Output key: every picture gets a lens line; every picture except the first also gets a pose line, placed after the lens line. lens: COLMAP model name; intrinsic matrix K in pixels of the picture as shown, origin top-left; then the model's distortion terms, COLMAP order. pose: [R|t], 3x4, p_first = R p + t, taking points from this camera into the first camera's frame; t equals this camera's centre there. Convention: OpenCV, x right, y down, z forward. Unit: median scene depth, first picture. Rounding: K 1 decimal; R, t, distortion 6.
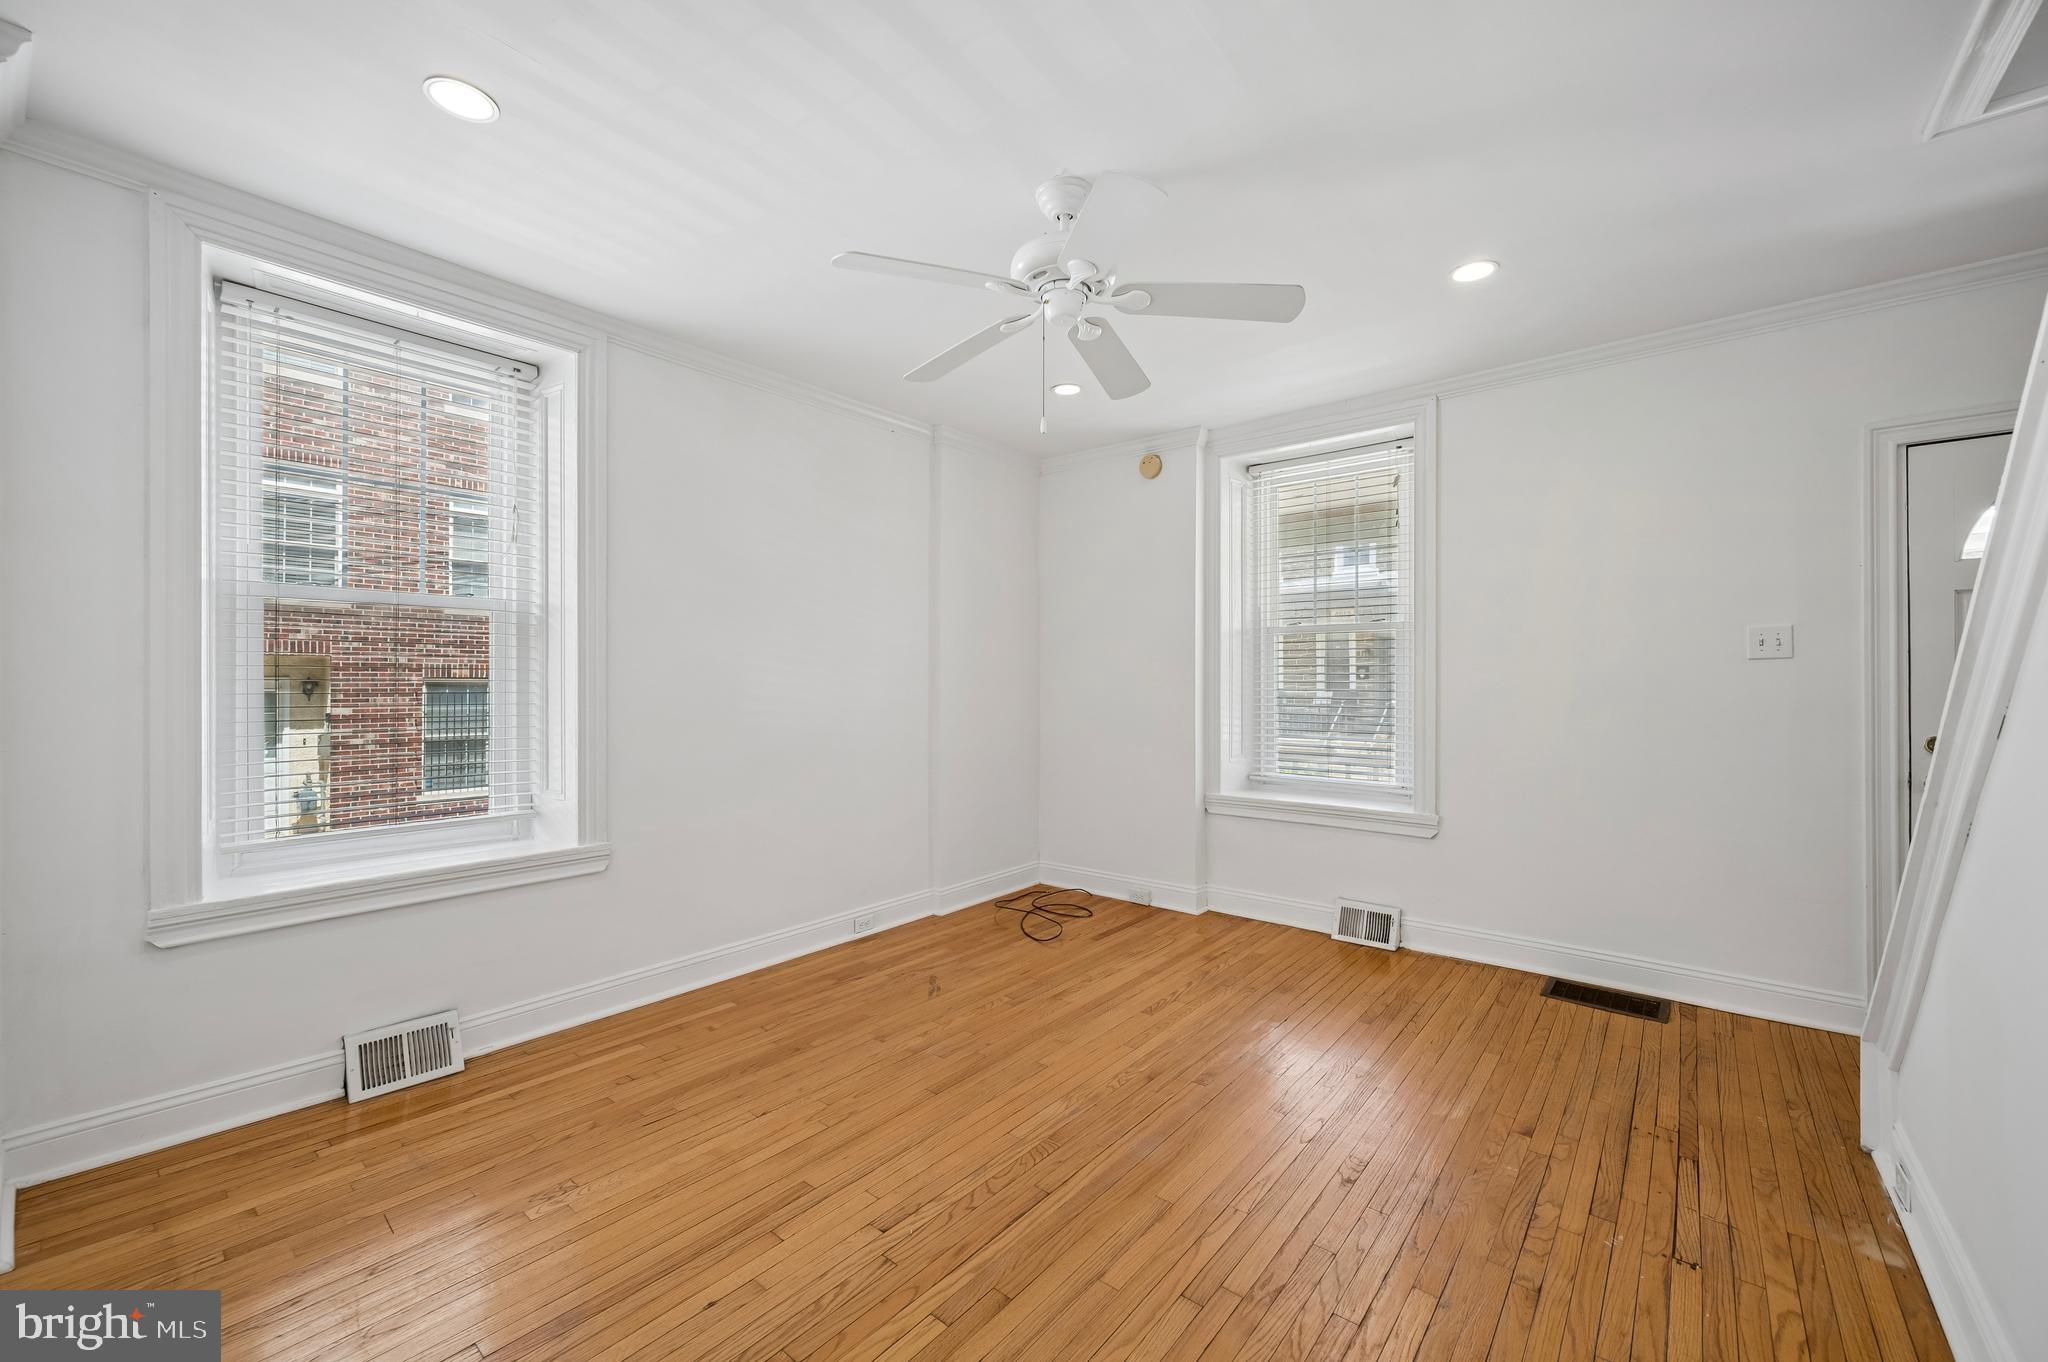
lens RADIAL K [[805.4, 0, 1024.0], [0, 805.4, 681.0], [0, 0, 1]] dist [0.000243, 0.000088]
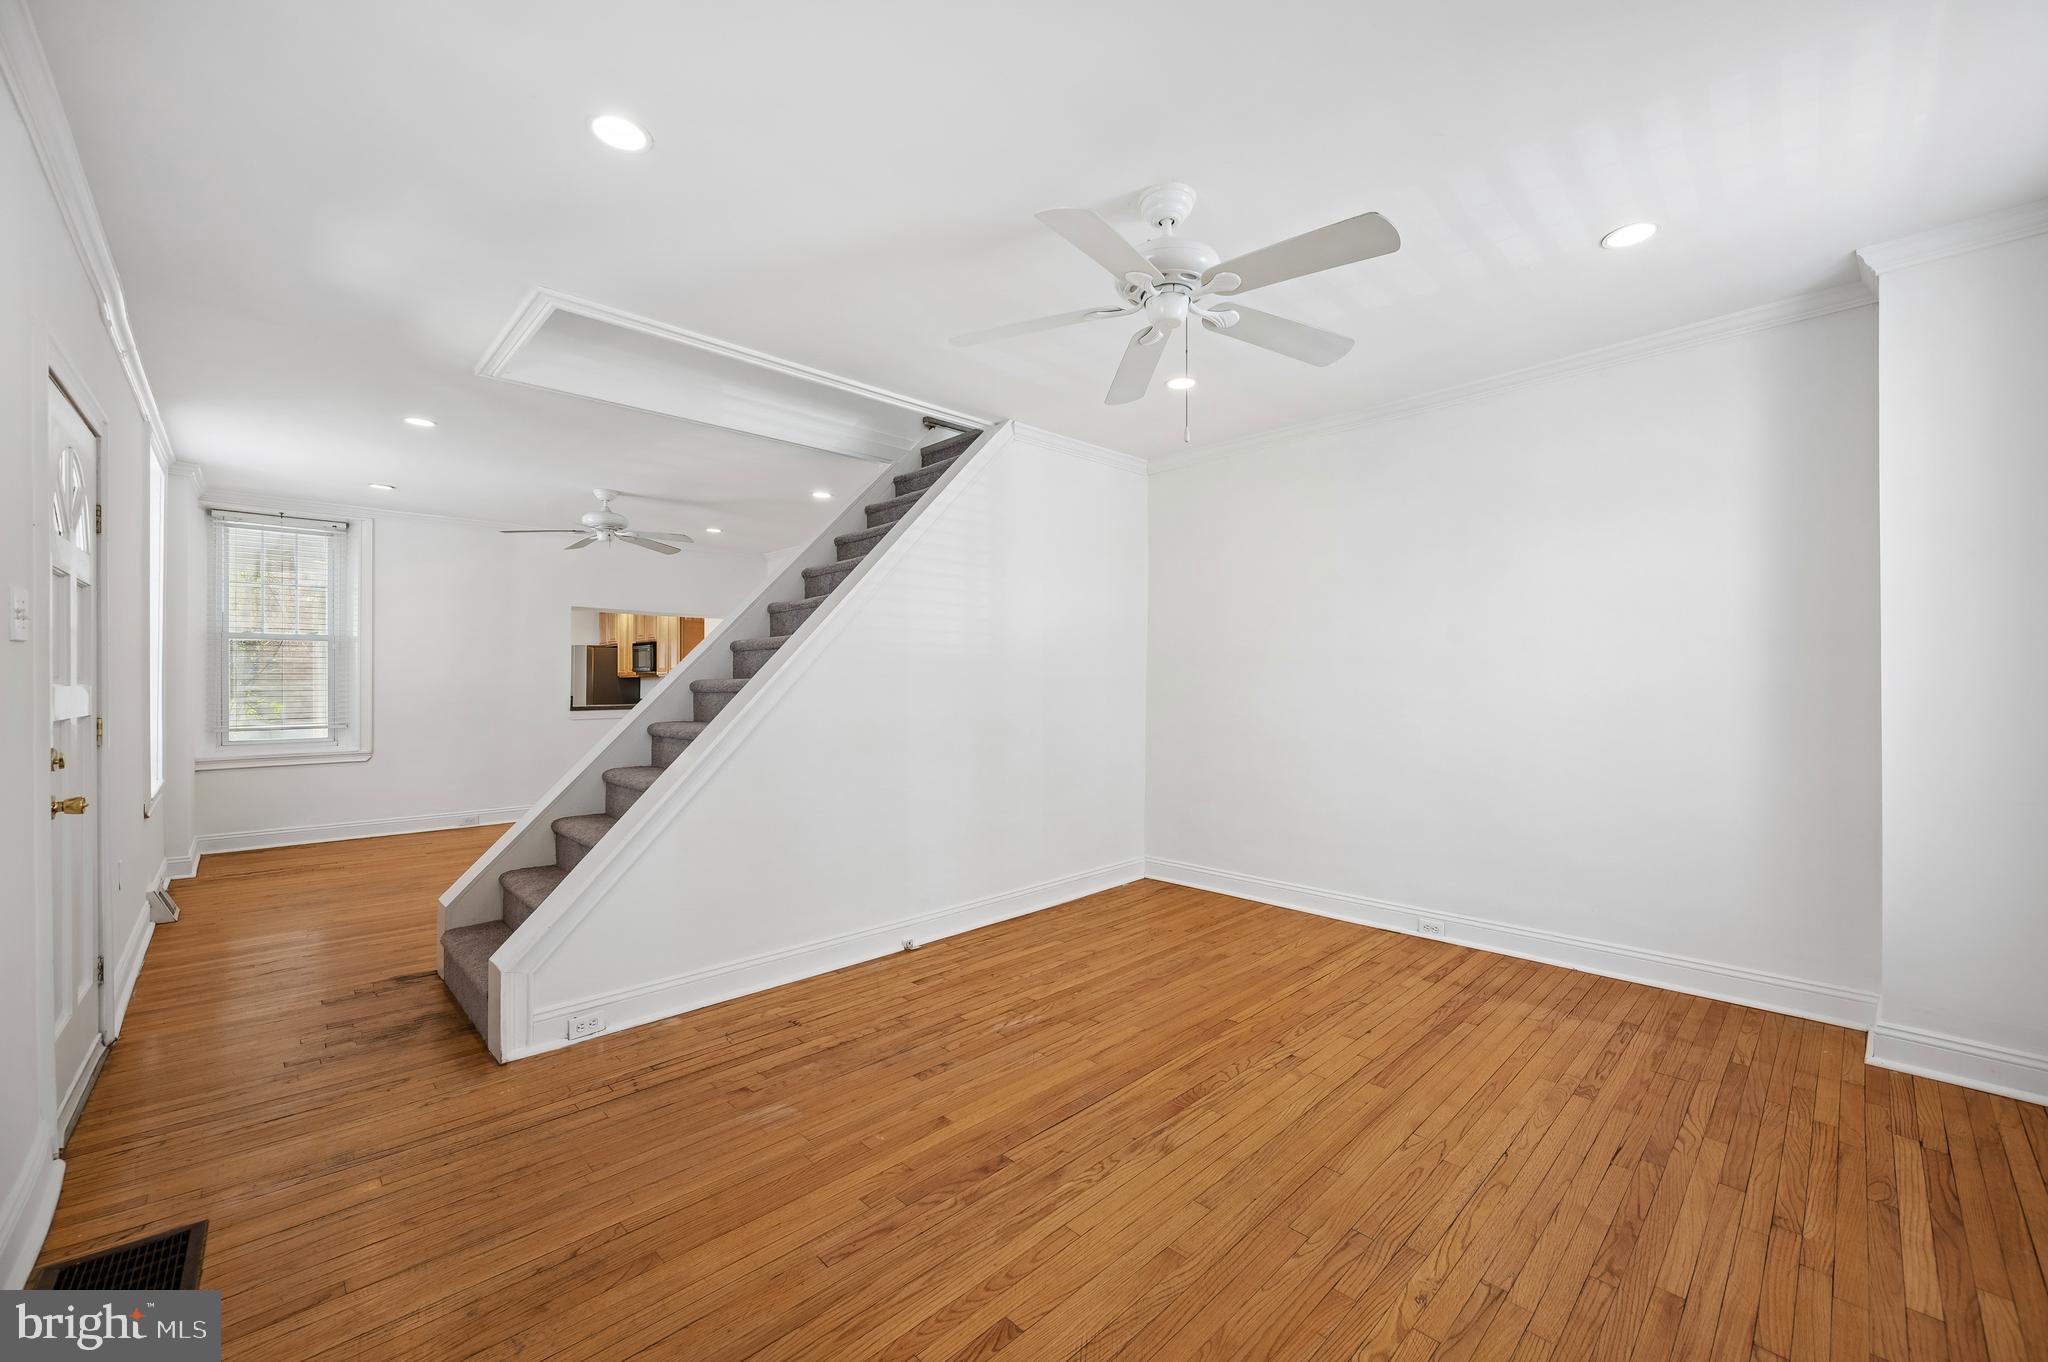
lens RADIAL K [[792.6, 0, 1033.5], [0, 792.6, 680.9], [0, 0, 1]] dist [-0.013094, 0.000003]
pose [[-0.994987, 0.004078, 0.099921, 0.118317], [0.003412, 0.999971, -0.006839, 0.012238], [-0.099946, -0.006464, -0.994972, 2.020016]]
